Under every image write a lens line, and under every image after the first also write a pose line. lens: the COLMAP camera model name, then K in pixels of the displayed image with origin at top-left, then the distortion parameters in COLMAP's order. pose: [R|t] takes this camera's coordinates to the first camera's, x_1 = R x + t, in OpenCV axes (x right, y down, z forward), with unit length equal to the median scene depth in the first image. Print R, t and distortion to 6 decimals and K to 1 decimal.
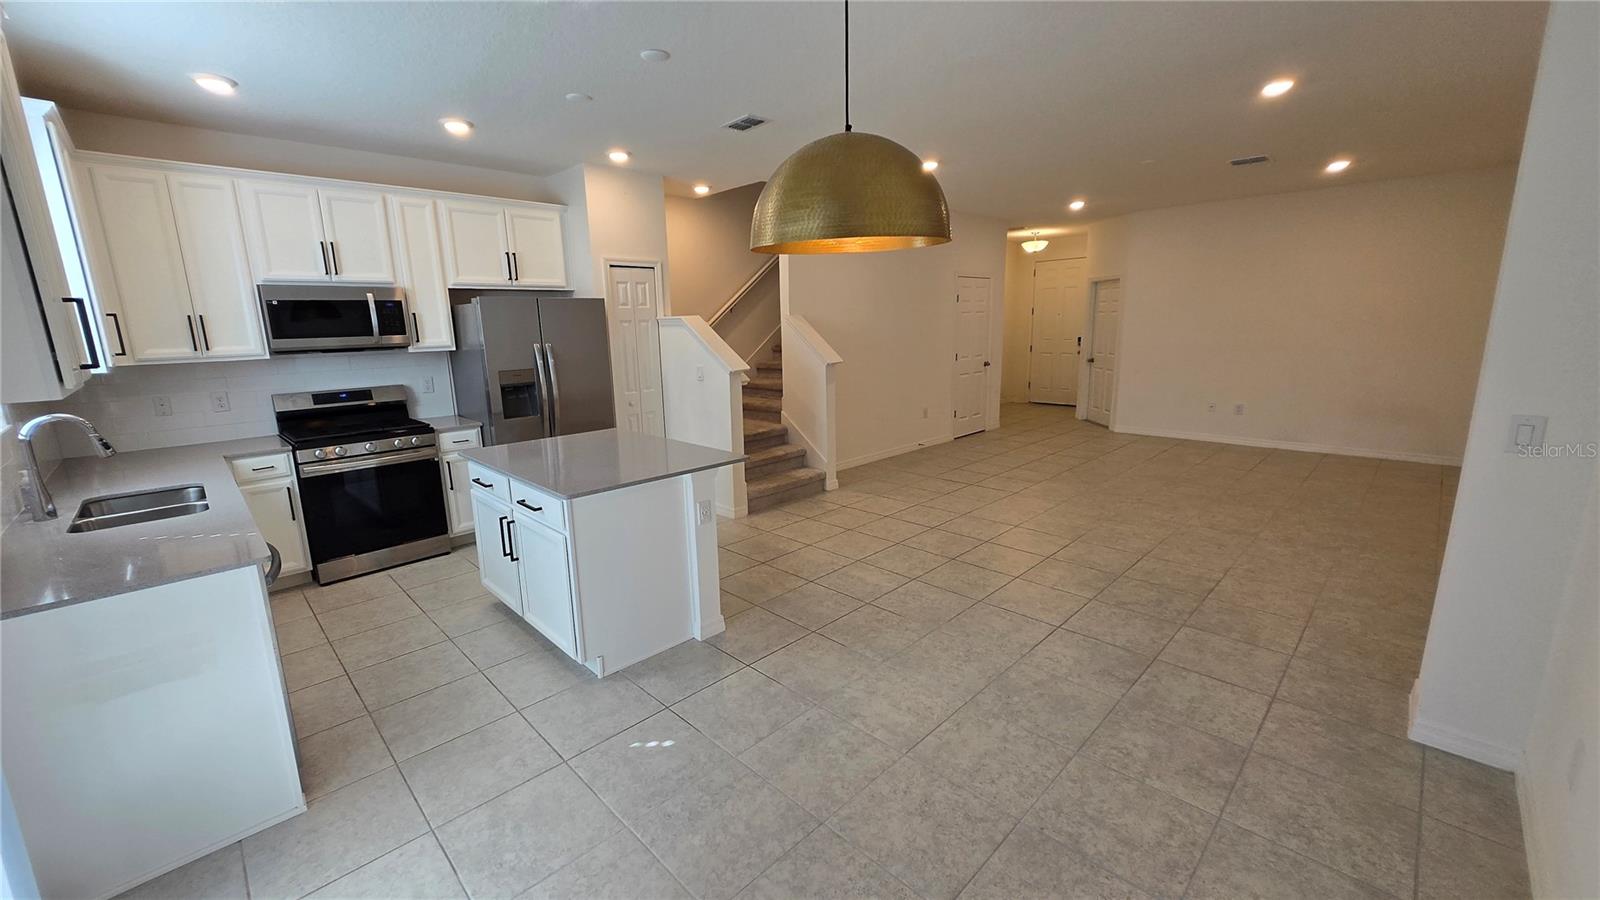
lens RADIAL K [[627.4, 0, 792.2], [0, 627.4, 441.9], [0, 0, 1]] dist [0.005238, -0.002440]
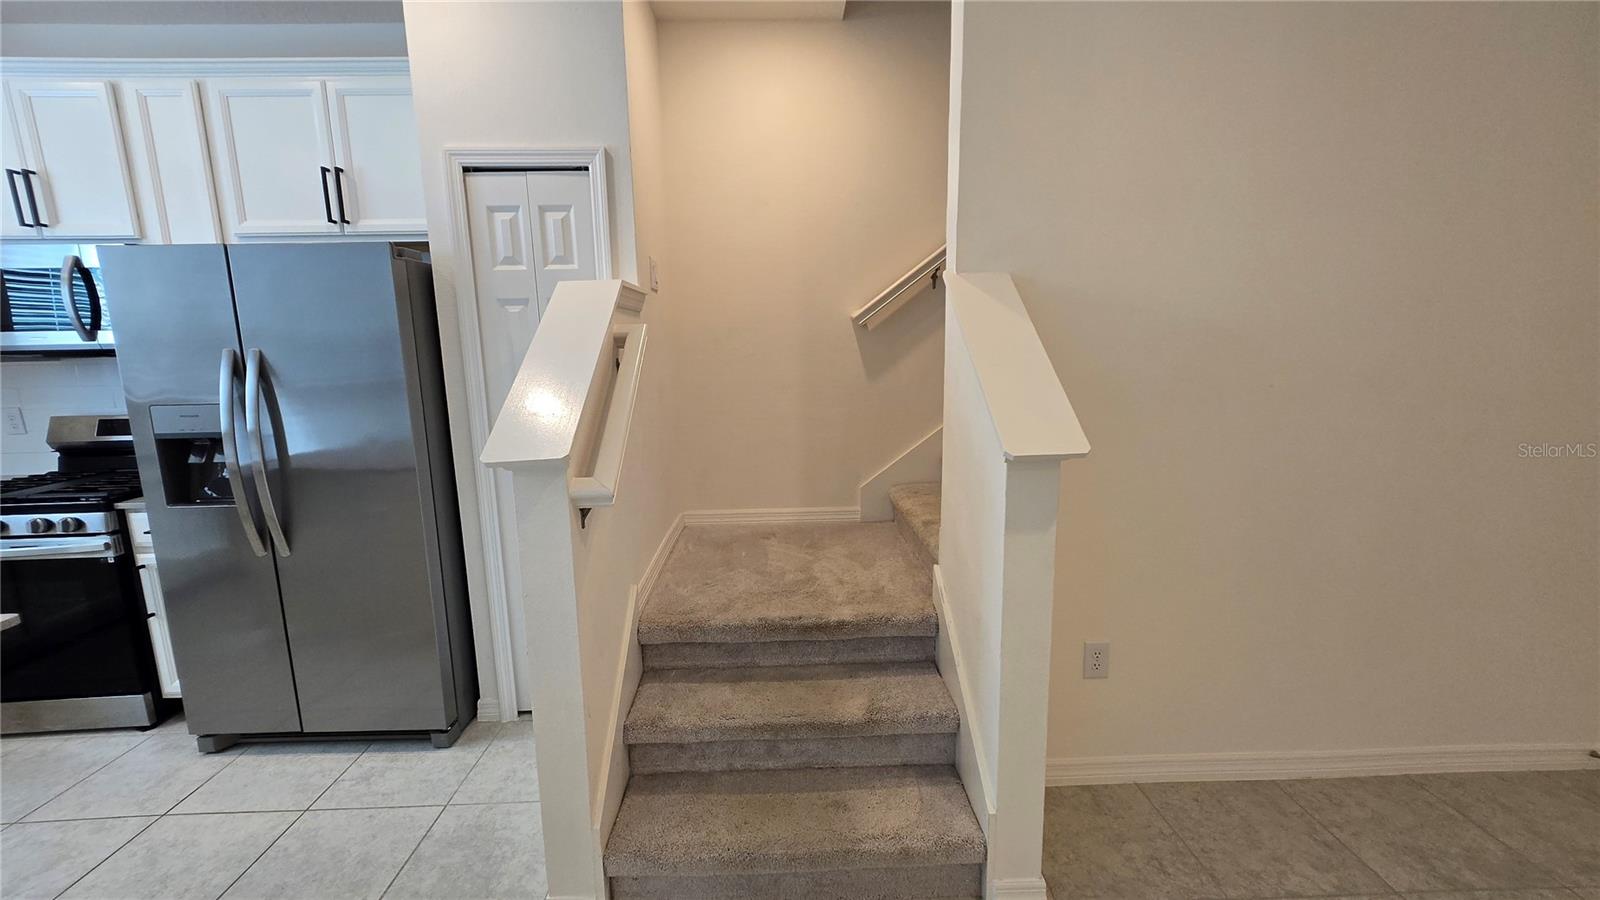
lens RADIAL K [[627.4, 0, 790.4], [0, 627.4, 443.4], [0, 0, 1]] dist [0.005238, -0.002440]
pose [[0.734634, 0.119380, -0.667878, 0.193271], [-0.127186, 0.991178, 0.037270, -0.155286], [0.666435, 0.057565, 0.743337, 0.926146]]
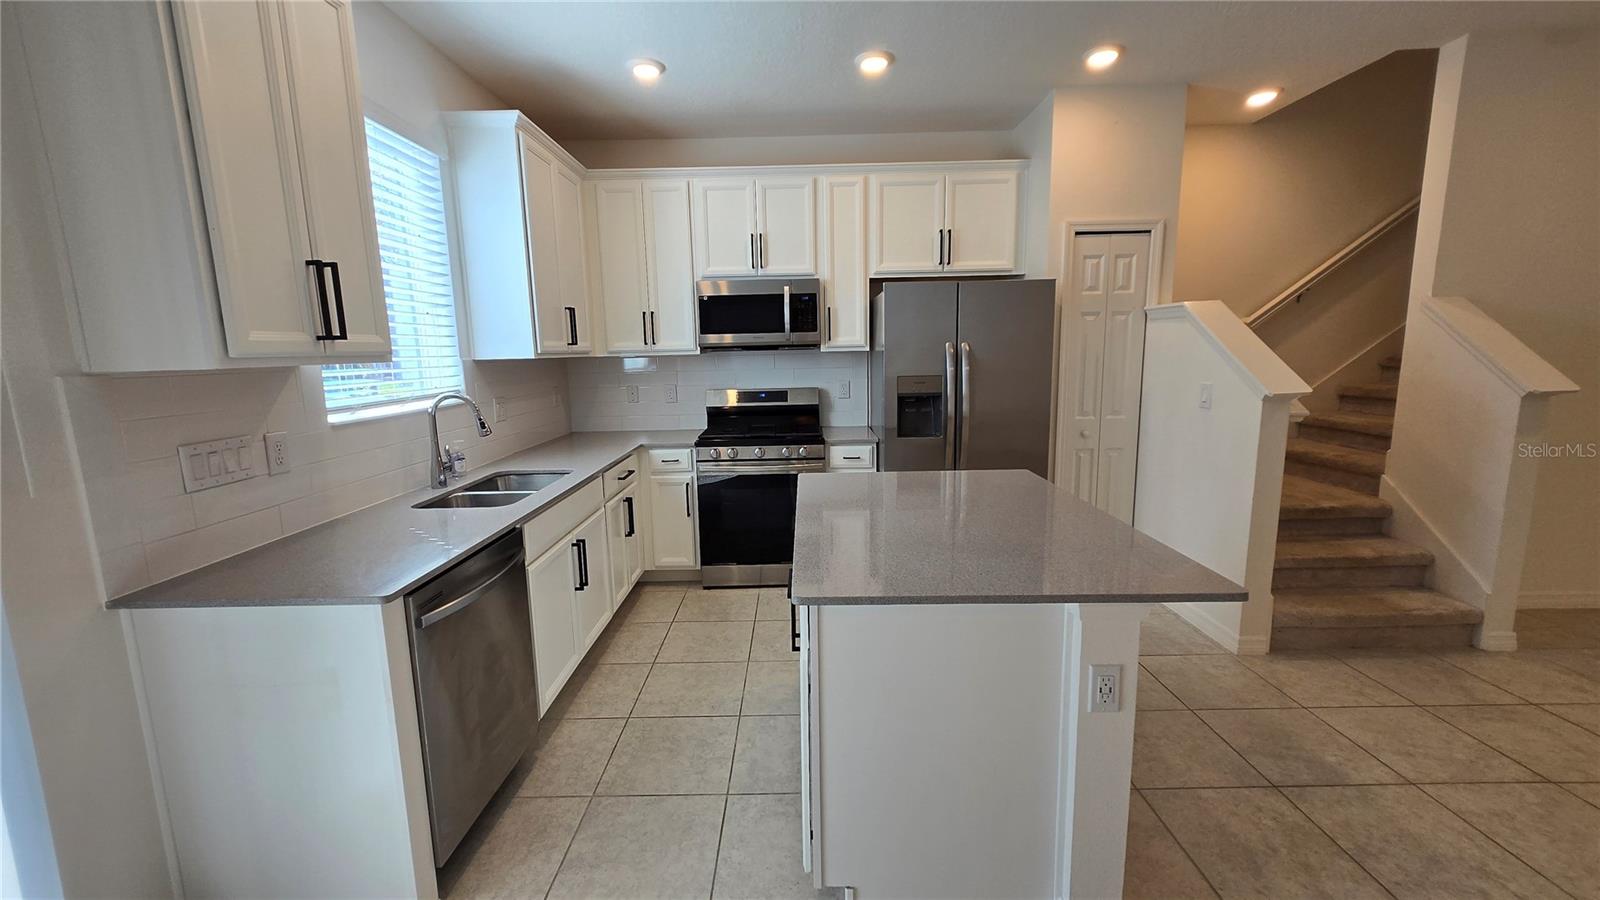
lens RADIAL K [[627.4, 0, 792.6], [0, 627.4, 445.2], [0, 0, 1]] dist [0.005238, -0.002440]
pose [[0.707143, 0.116161, -0.697464, -0.001032], [-0.130640, 0.990894, 0.032579, -0.033869], [0.694897, 0.068079, 0.715879, 0.333483]]
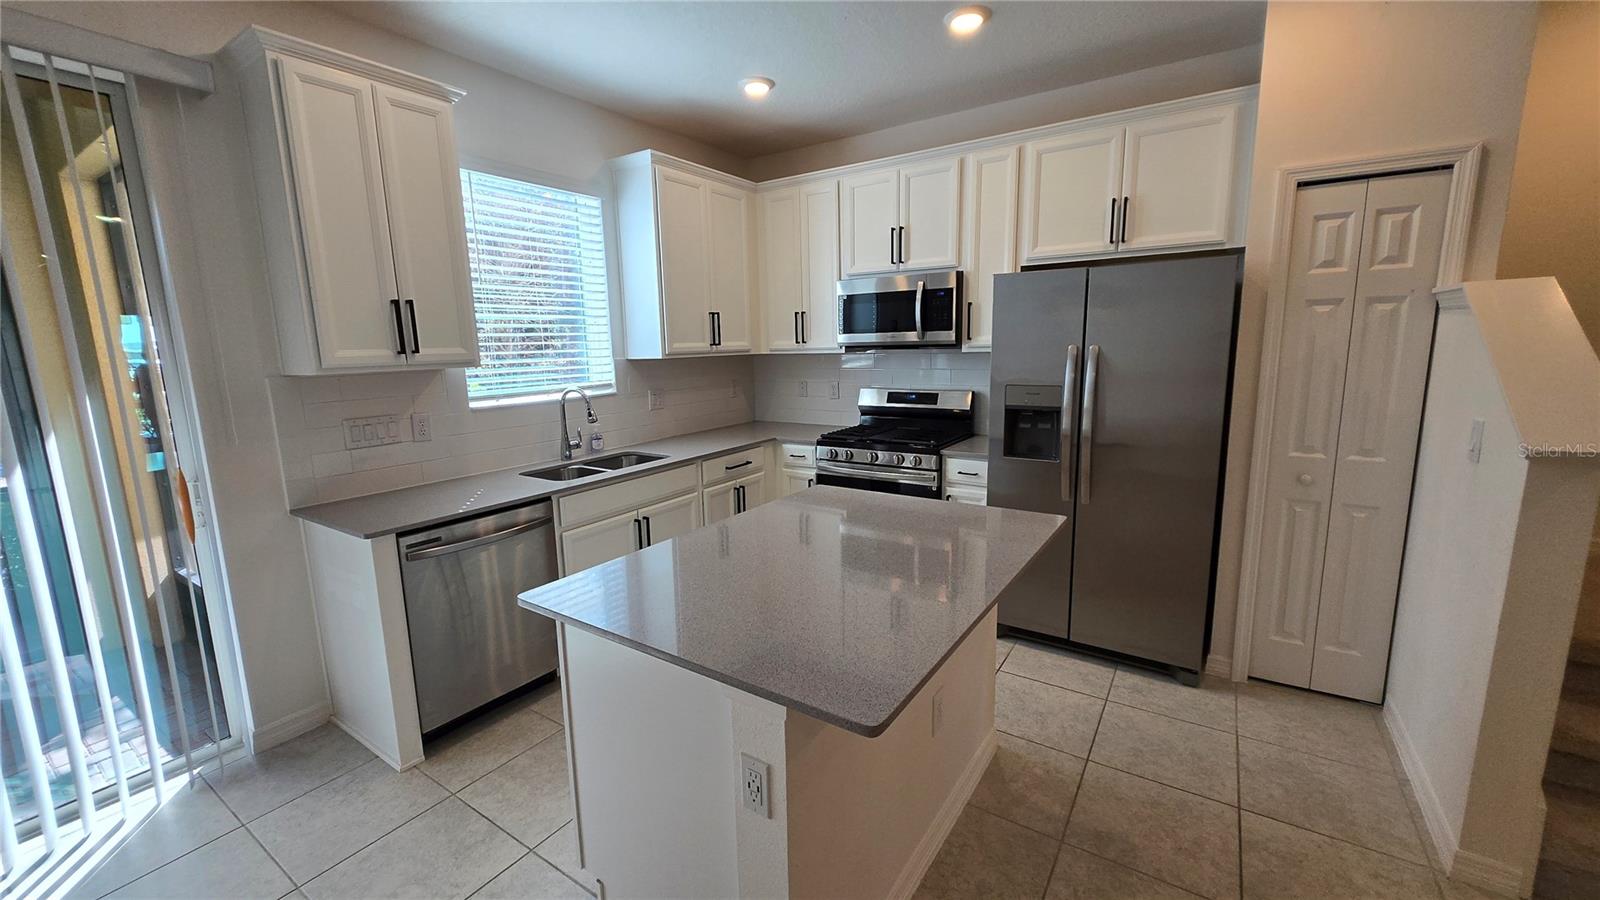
lens RADIAL K [[627.4, 0, 792.6], [0, 627.4, 444.7], [0, 0, 1]] dist [0.005238, -0.002440]
pose [[0.200742, 0.179008, -0.963151, 0.135787], [-0.168478, 0.974824, 0.146063, -0.104601], [0.965048, 0.132949, 0.225847, 0.607386]]
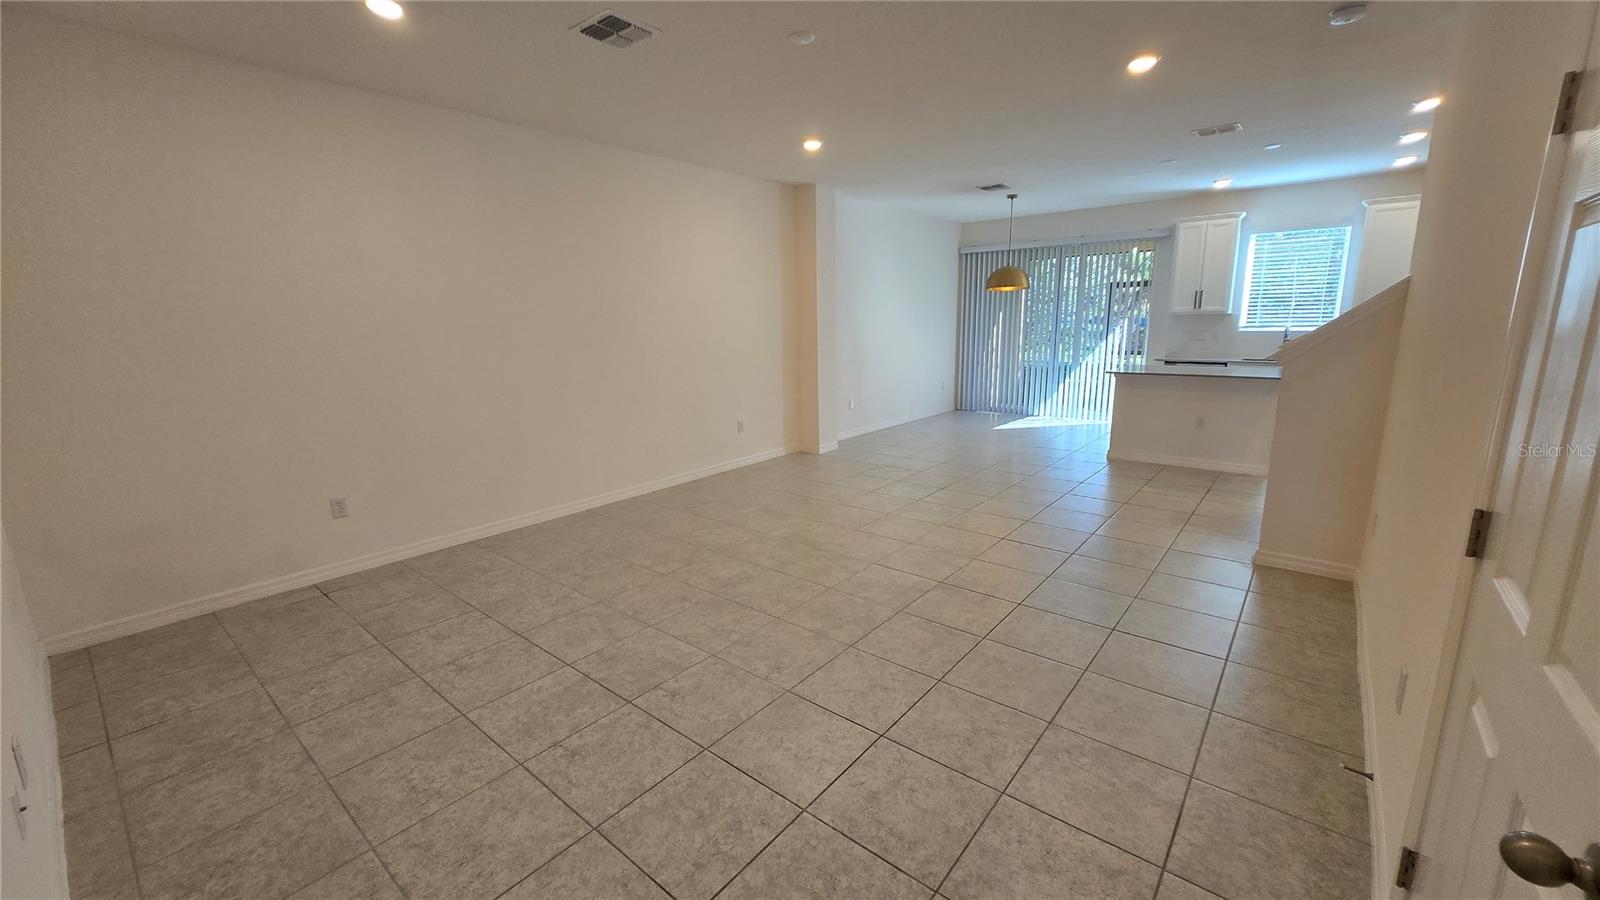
lens RADIAL K [[627.4, 0, 795.6], [0, 627.4, 447.5], [0, 0, 1]] dist [0.005238, -0.002440]
pose [[-0.993712, 0.060602, -0.094147, 0.745978], [0.019474, 0.921589, 0.387677, -0.364114], [0.110259, 0.383406, -0.916975, 1.907876]]
